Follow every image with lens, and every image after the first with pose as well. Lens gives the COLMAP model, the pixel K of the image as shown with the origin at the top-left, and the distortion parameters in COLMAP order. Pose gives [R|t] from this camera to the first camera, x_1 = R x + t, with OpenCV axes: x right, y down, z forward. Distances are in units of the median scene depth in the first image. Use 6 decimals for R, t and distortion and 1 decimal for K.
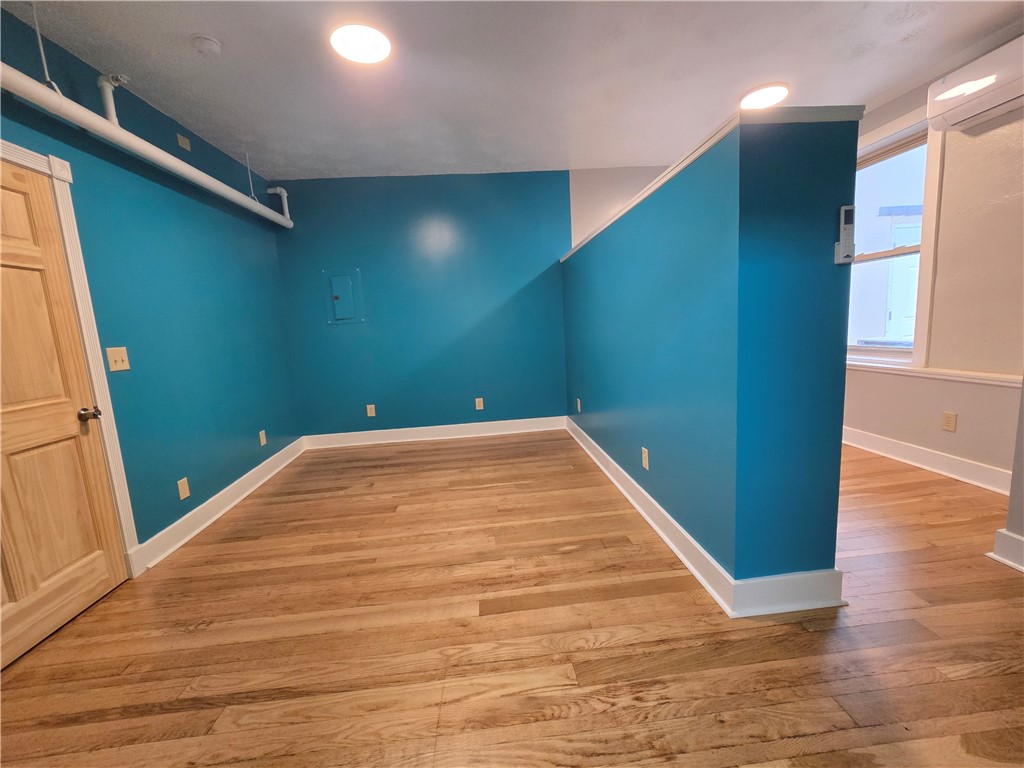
lens RADIAL K [[418.5, 0, 510.6], [0, 418.5, 383.4], [0, 0, 1]] dist [0.001713, -0.001302]
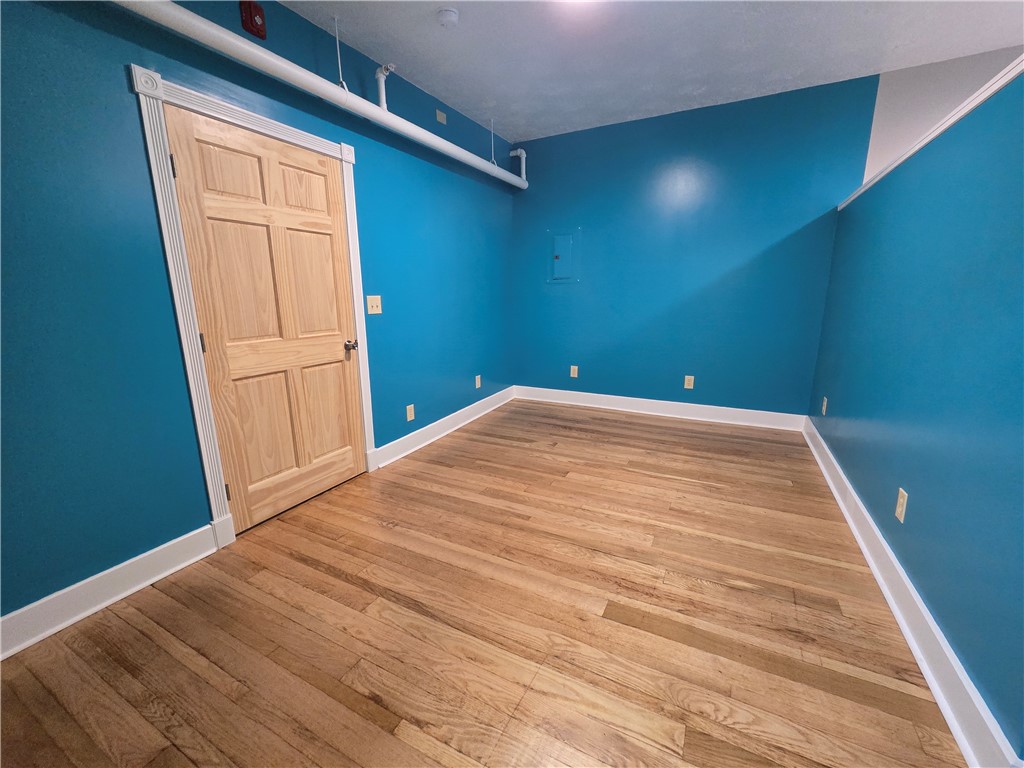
lens RADIAL K [[418.5, 0, 512.8], [0, 418.5, 384.2], [0, 0, 1]] dist [0.001713, -0.001302]
pose [[0.846603, 0.164727, -0.506092, 0.117743], [-0.116237, 0.985169, 0.126217, -0.031528], [0.519378, -0.048029, 0.853194, 0.121022]]
